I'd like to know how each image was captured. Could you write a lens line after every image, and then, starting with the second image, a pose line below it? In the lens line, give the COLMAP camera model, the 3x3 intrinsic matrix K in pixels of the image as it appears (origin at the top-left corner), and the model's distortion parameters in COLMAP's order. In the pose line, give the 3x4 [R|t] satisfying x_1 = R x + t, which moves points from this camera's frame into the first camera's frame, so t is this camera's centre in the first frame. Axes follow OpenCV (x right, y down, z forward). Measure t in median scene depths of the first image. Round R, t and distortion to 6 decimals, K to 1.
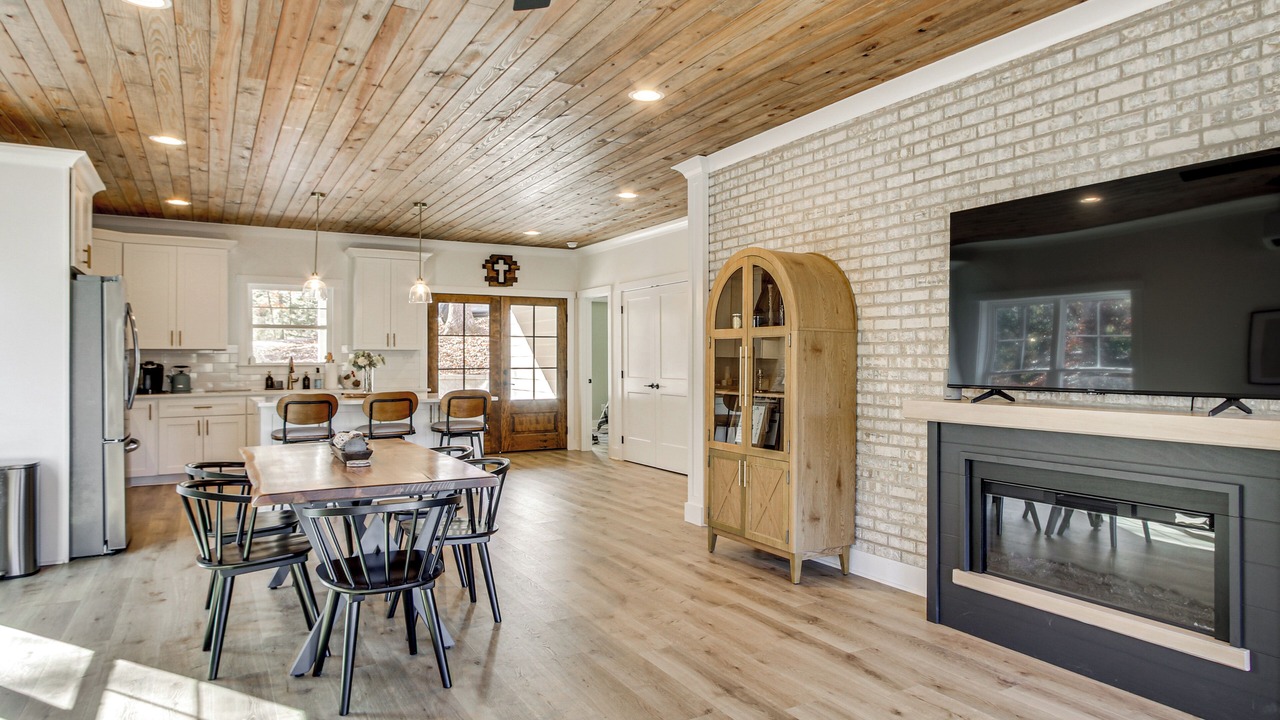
lens RADIAL K [[781.4, 0, 642.6], [0, 781.4, 355.1], [0, 0, 1]] dist [-0.024152, -0.000399]
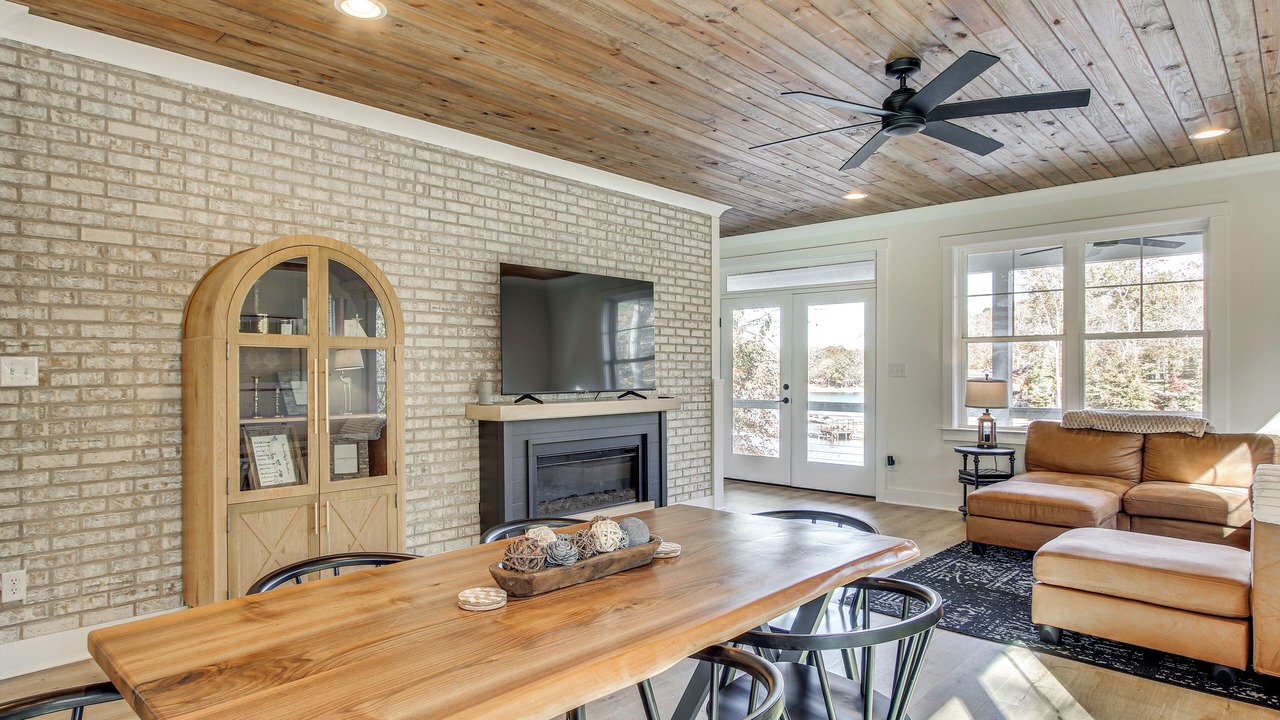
lens RADIAL K [[731.0, 0, 640.6], [0, 731.0, 368.5], [0, 0, 1]] dist [-0.002993, 0.000035]
pose [[-0.304295, 0.003145, 0.952573, -0.780547], [-0.003837, 0.999982, -0.004528, 0.000953], [-0.952570, -0.005033, -0.304277, 1.048403]]
